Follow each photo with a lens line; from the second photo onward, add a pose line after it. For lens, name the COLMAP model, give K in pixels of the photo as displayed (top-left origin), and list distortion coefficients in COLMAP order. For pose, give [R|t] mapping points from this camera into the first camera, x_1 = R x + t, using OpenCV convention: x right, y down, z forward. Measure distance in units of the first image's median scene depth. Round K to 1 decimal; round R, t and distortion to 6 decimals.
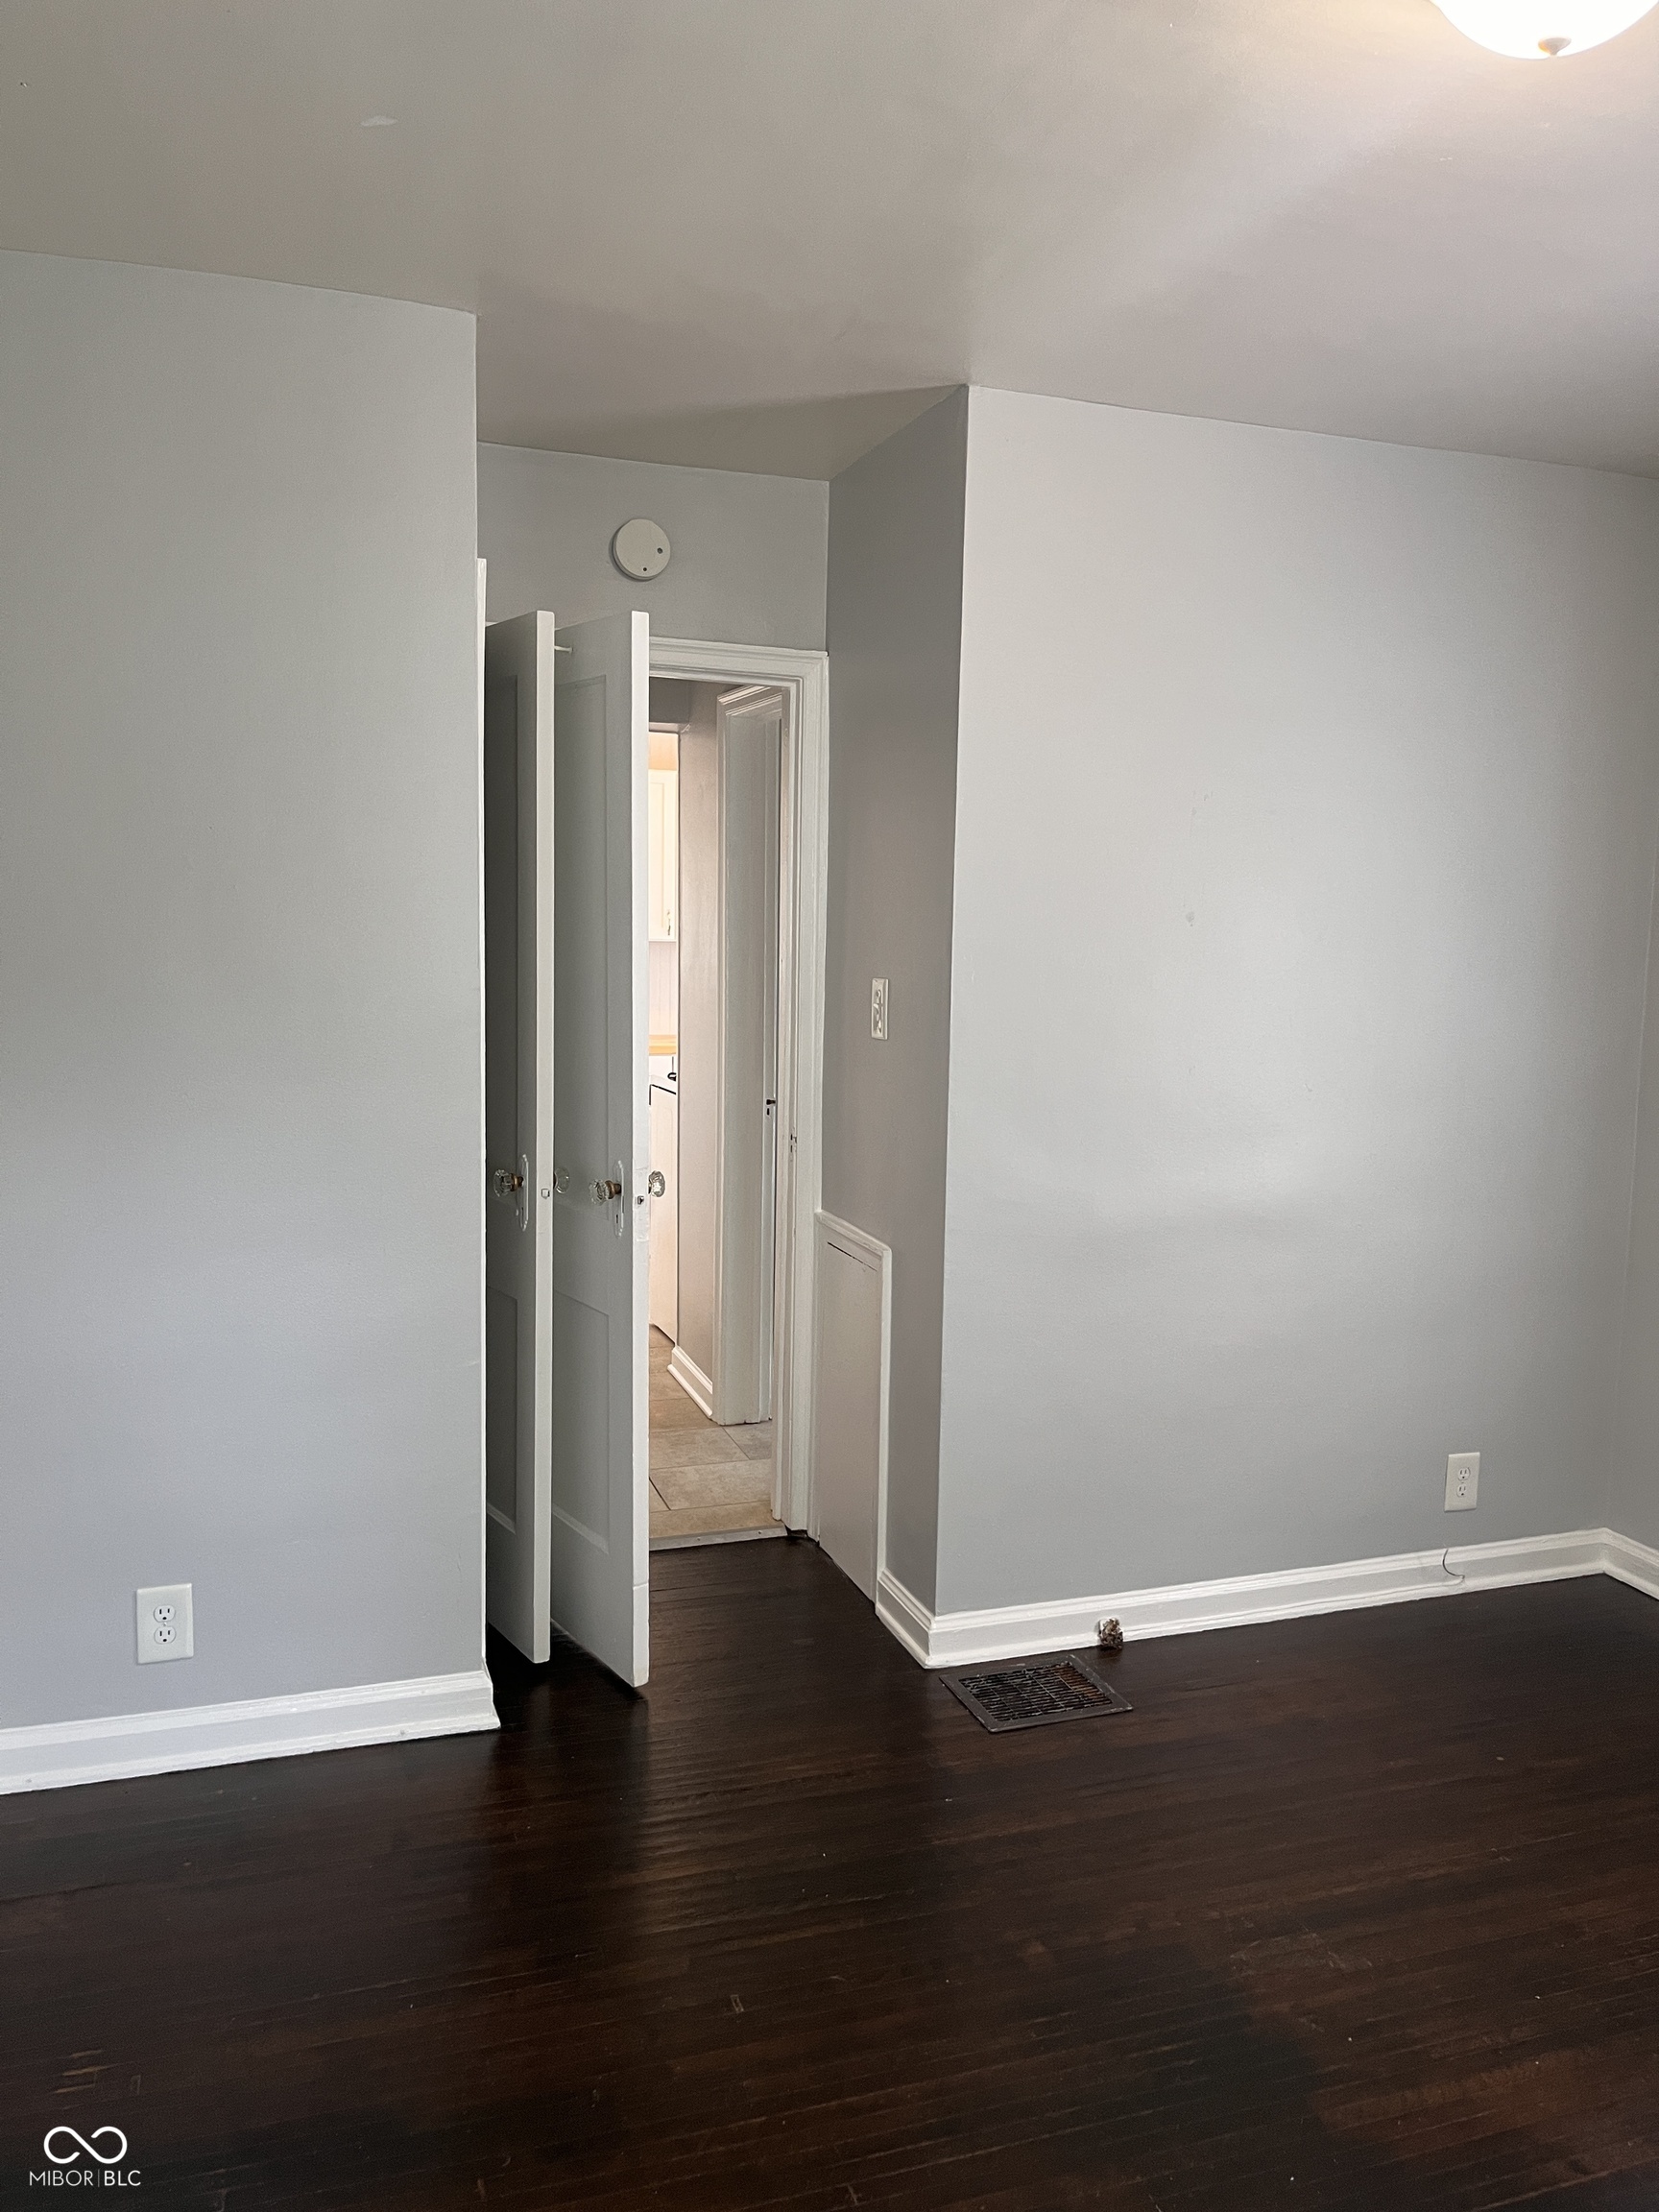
lens RADIAL K [[1706.2, 0, 829.5], [0, 1706.2, 1106.0], [0, 0, 1]] dist [0.008494, 0.003746]
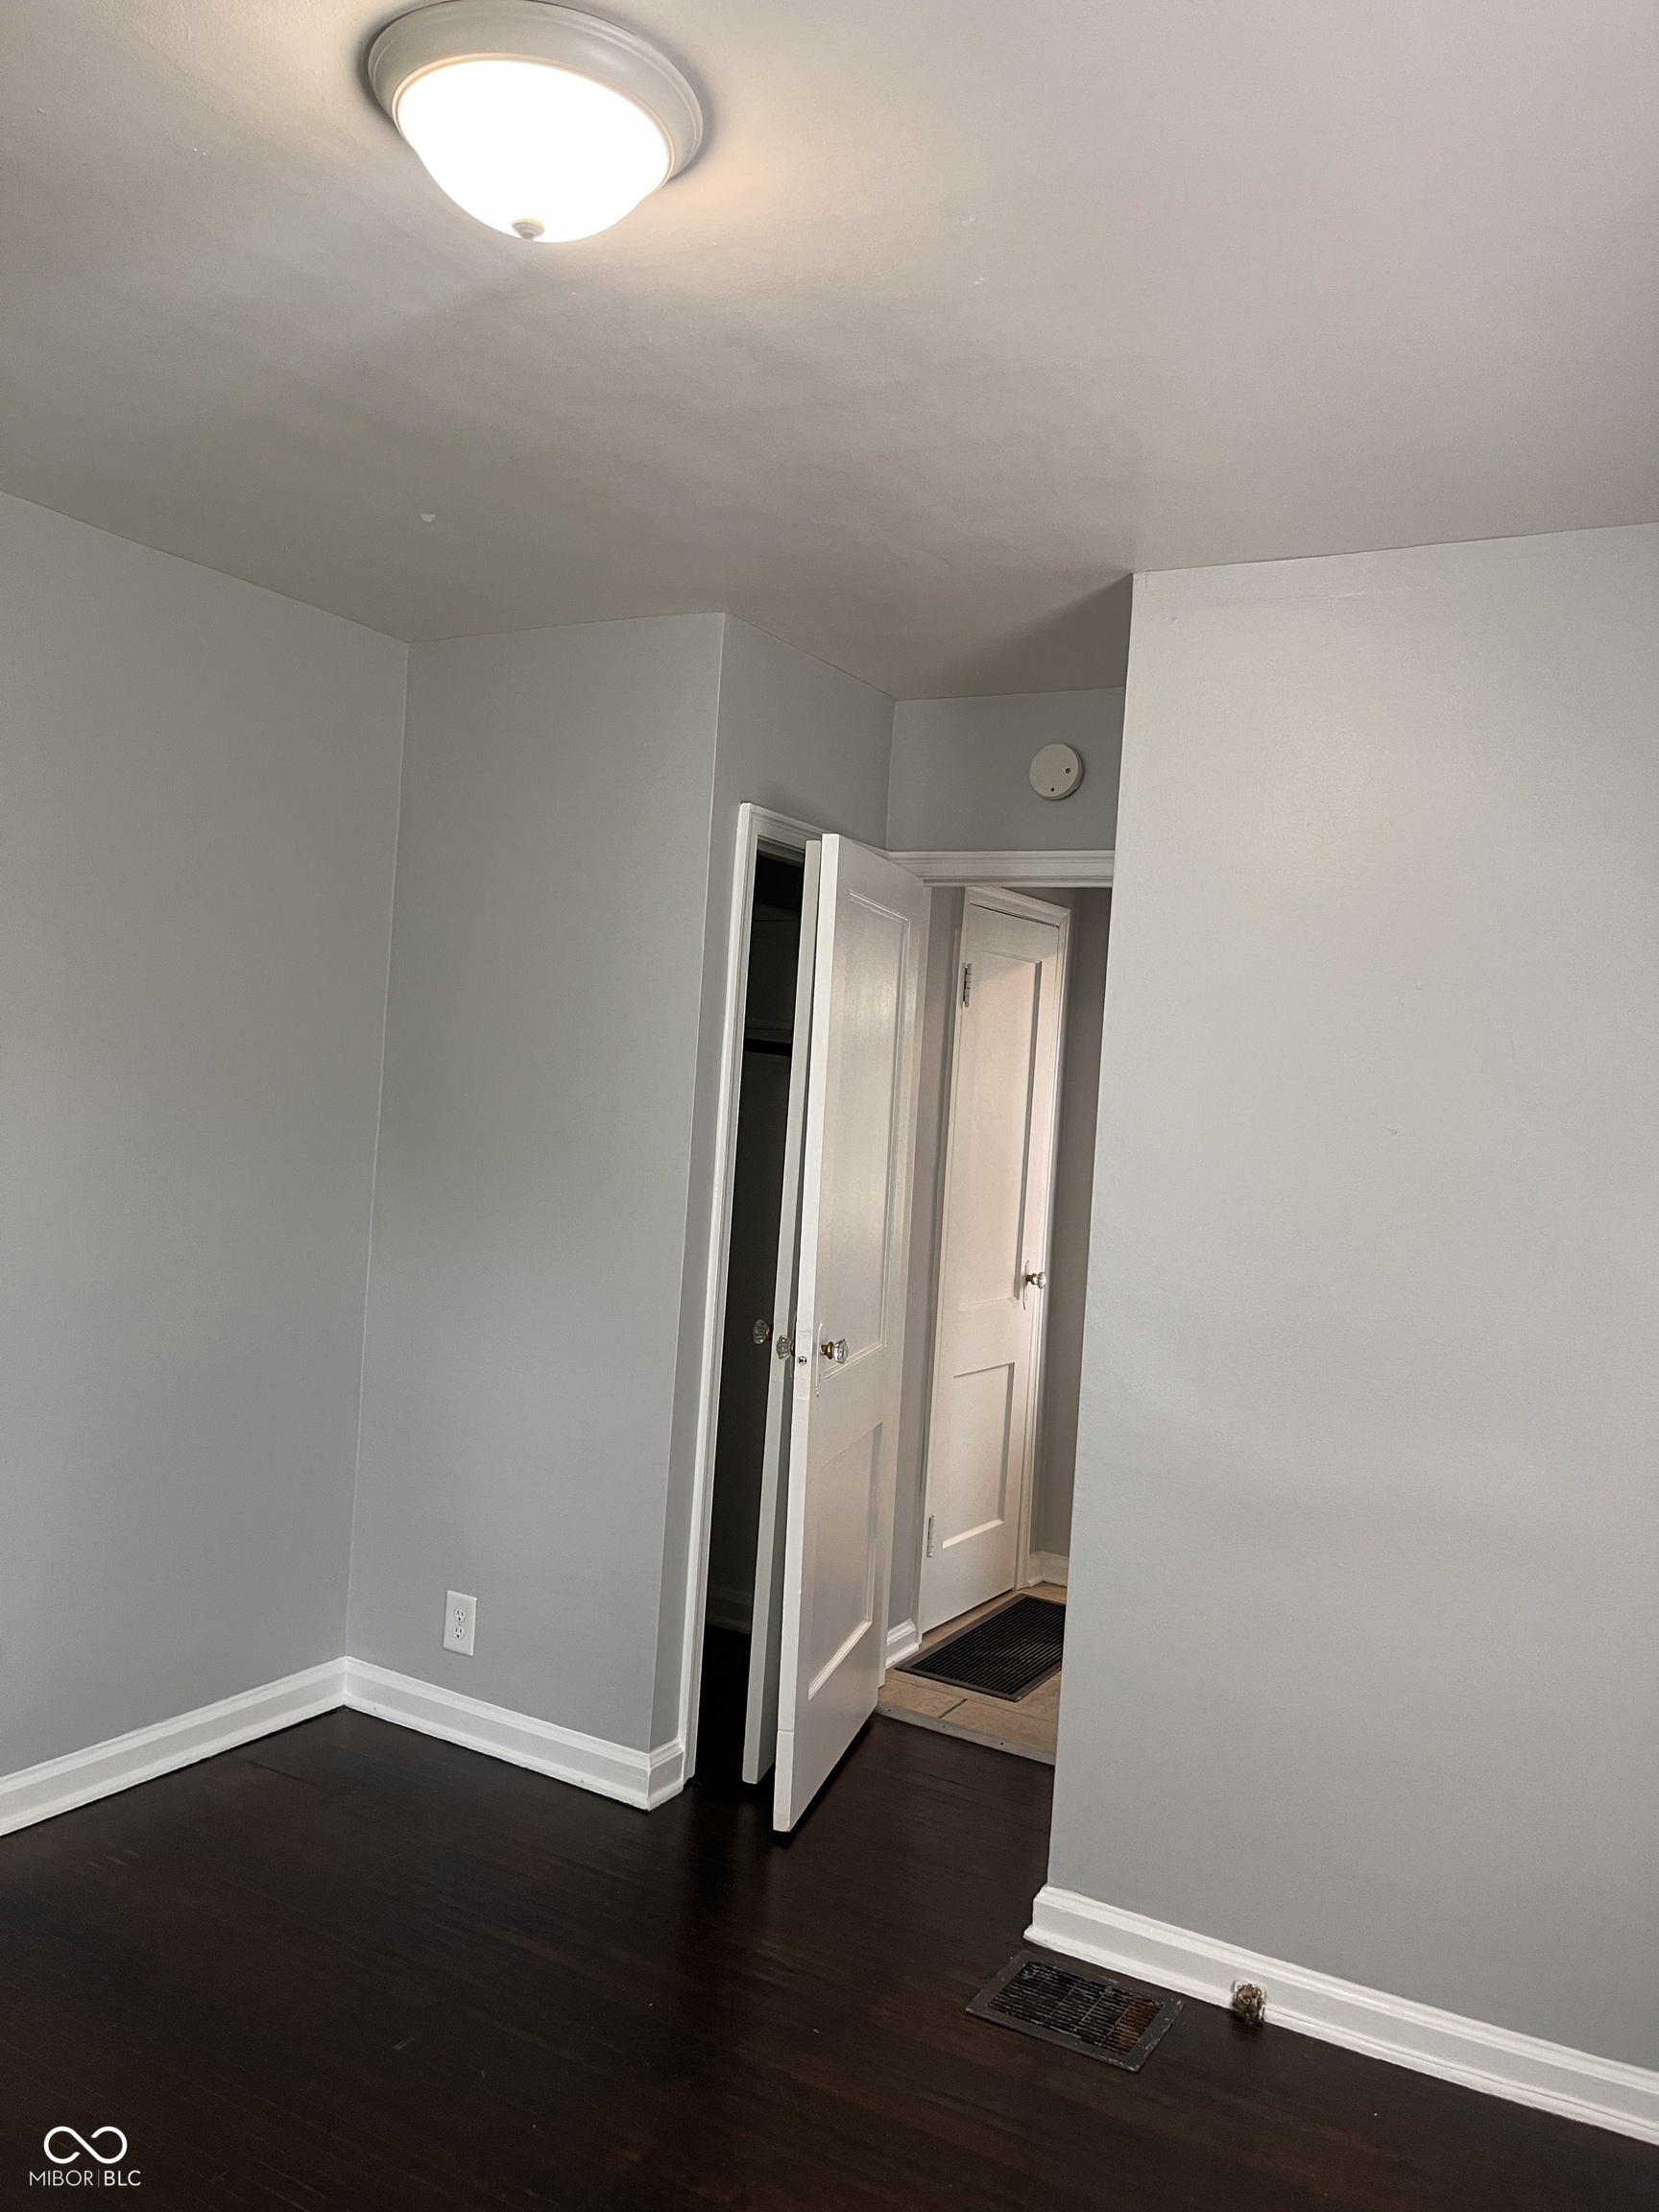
lens RADIAL K [[1660.6, 0, 802.9], [0, 1660.6, 1111.5], [0, 0, 1]] dist [0.055313, -0.093220]
pose [[0.647785, 0.035008, -0.761018, 0.686072], [-0.138005, 0.987809, -0.072030, -0.025574], [0.749219, 0.151685, 0.644719, 0.293113]]
